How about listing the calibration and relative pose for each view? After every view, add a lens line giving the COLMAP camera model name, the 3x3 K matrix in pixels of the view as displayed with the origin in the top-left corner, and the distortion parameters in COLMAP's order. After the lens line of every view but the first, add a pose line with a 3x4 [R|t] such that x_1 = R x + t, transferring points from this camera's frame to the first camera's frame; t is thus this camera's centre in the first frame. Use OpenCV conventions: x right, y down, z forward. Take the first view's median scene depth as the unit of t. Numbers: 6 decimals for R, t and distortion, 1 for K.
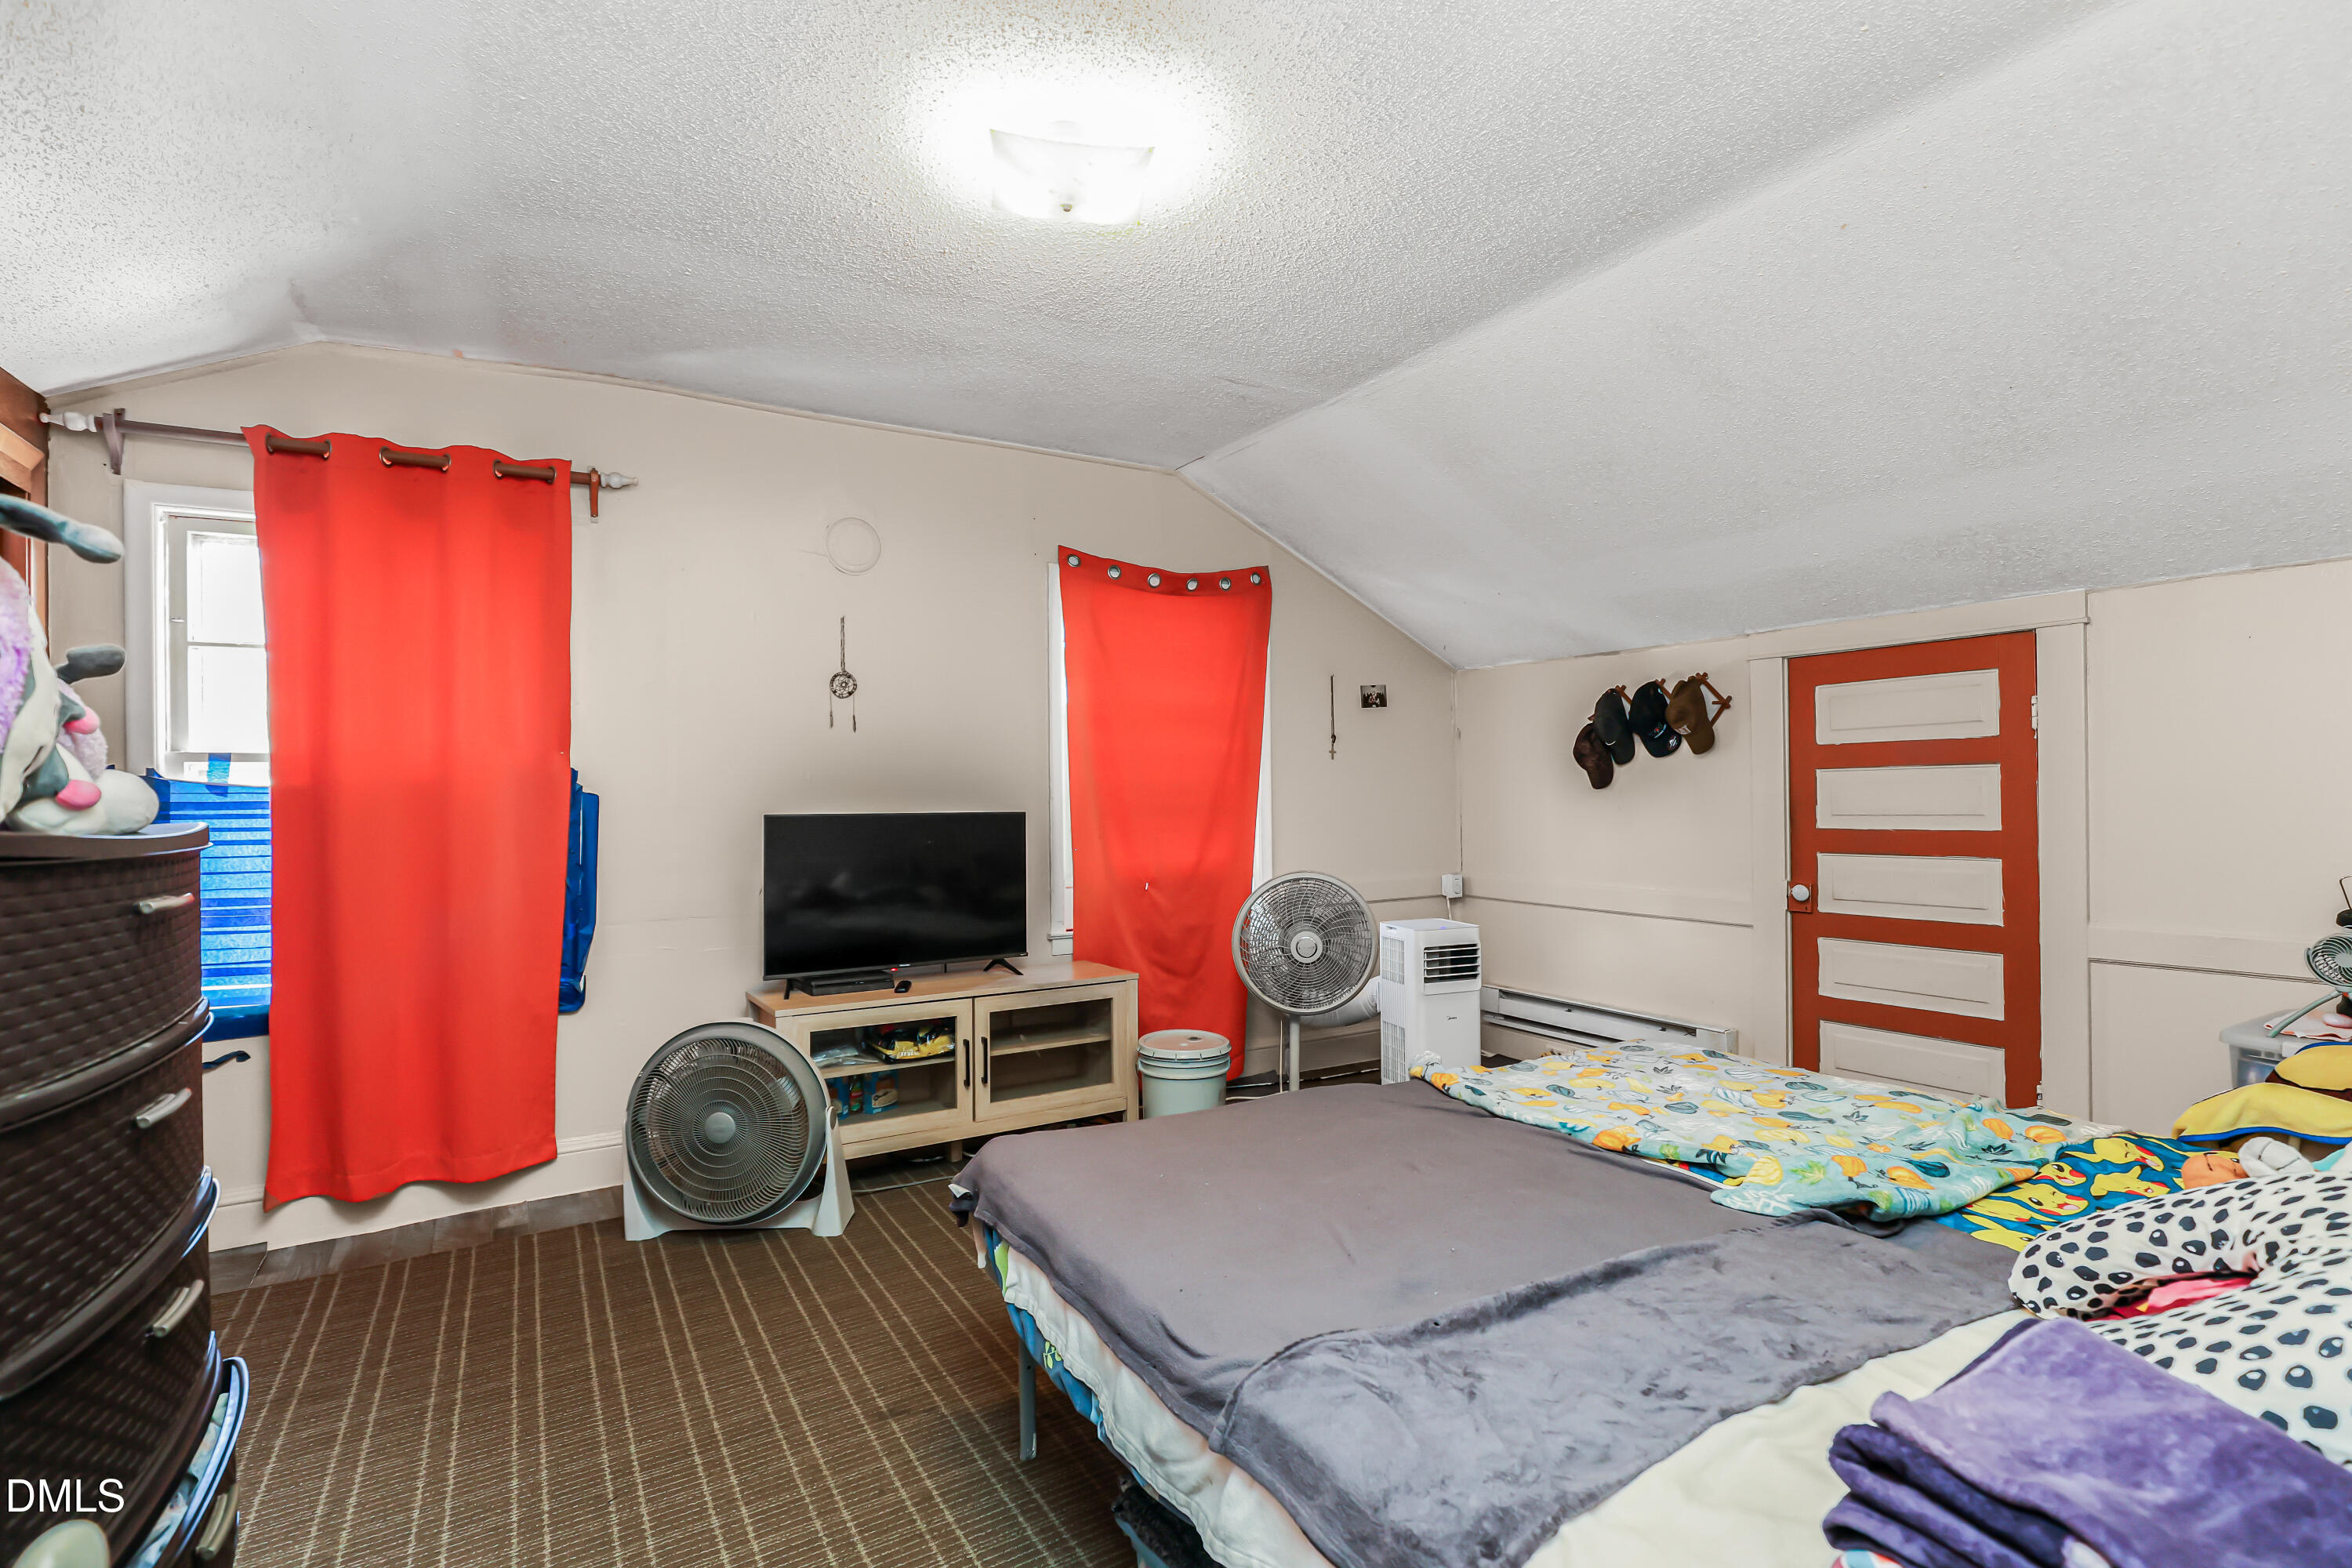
lens RADIAL K [[1116.4, 0, 1185.6], [0, 1116.4, 787.4], [0, 0, 1]] dist [-0.015740, 0.001531]
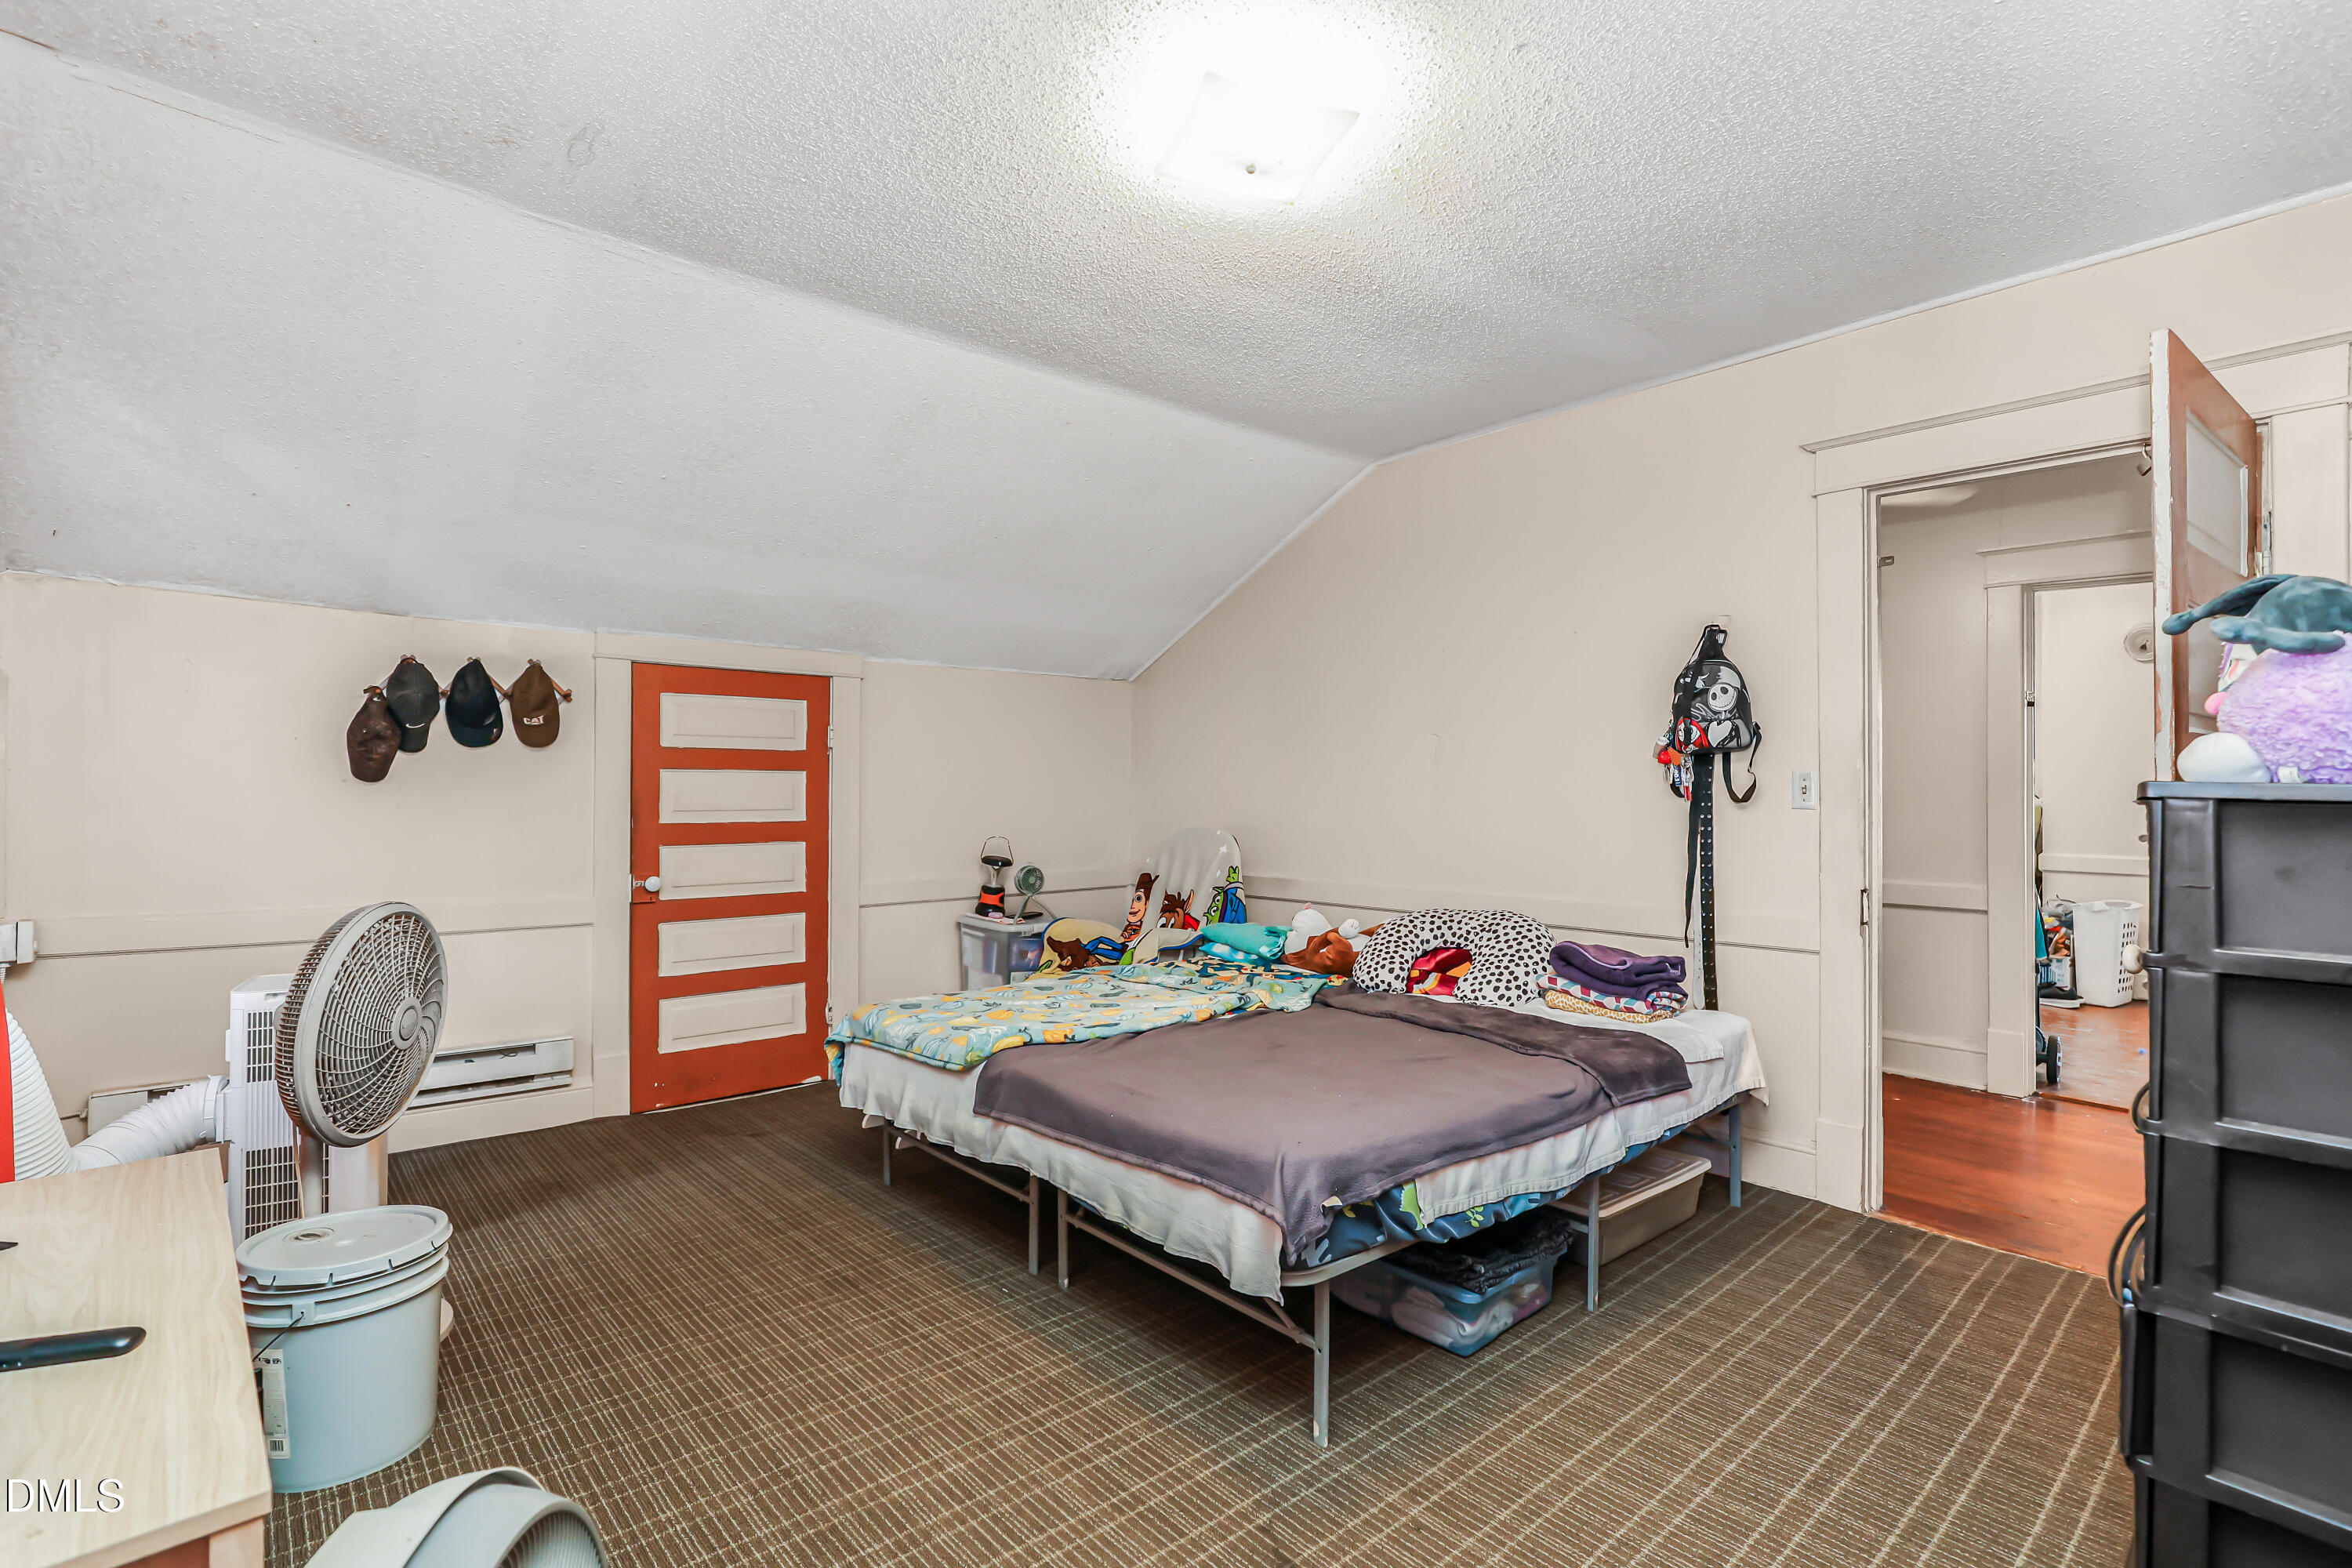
lens RADIAL K [[1087.9, 0, 1187.5], [0, 1087.9, 798.0], [0, 0, 1]] dist [-0.020239, 0.005457]
pose [[-0.187268, 0.008983, 0.982268, -0.561421], [-0.004715, 0.999938, -0.010044, 0.019683], [-0.982298, -0.006512, -0.187214, 0.679913]]
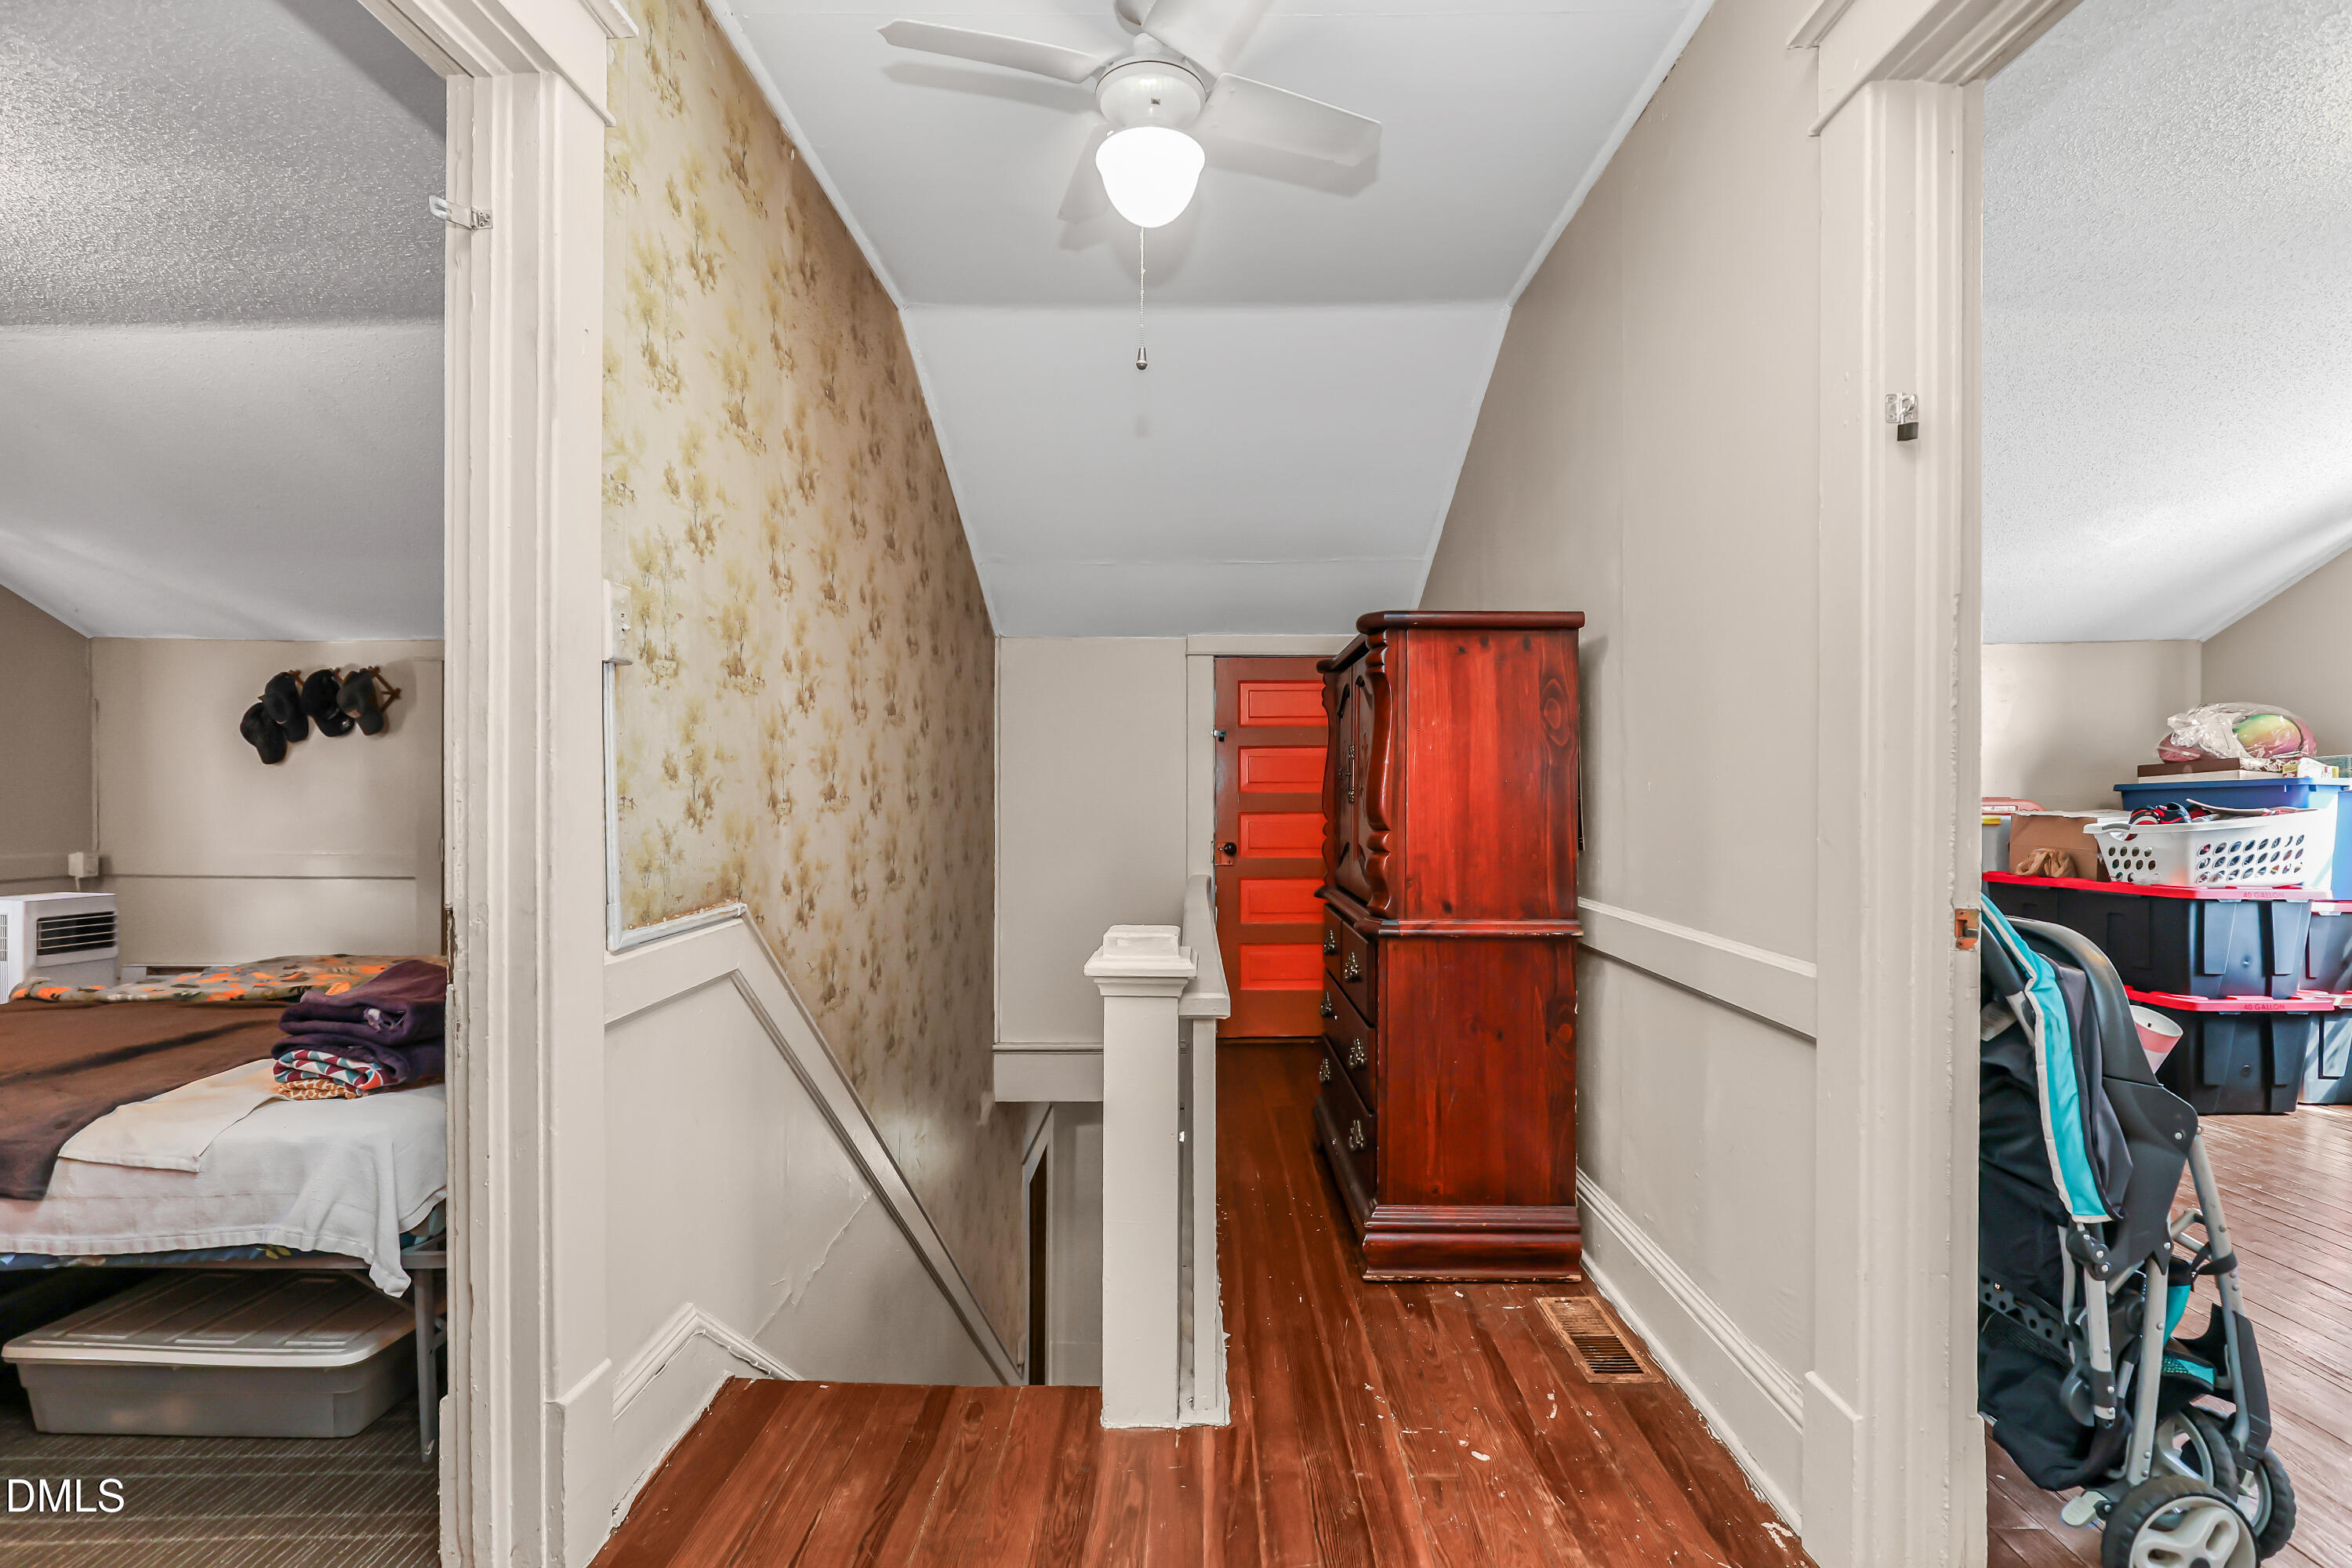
lens RADIAL K [[1087.9, 0, 1185.4], [0, 1087.9, 798.2], [0, 0, 1]] dist [-0.020239, 0.005457]
pose [[0.520230, 0.006856, 0.853999, -0.062524], [-0.010972, 0.999939, -0.001344, 0.029627], [-0.853956, -0.008671, 0.520273, -0.338625]]
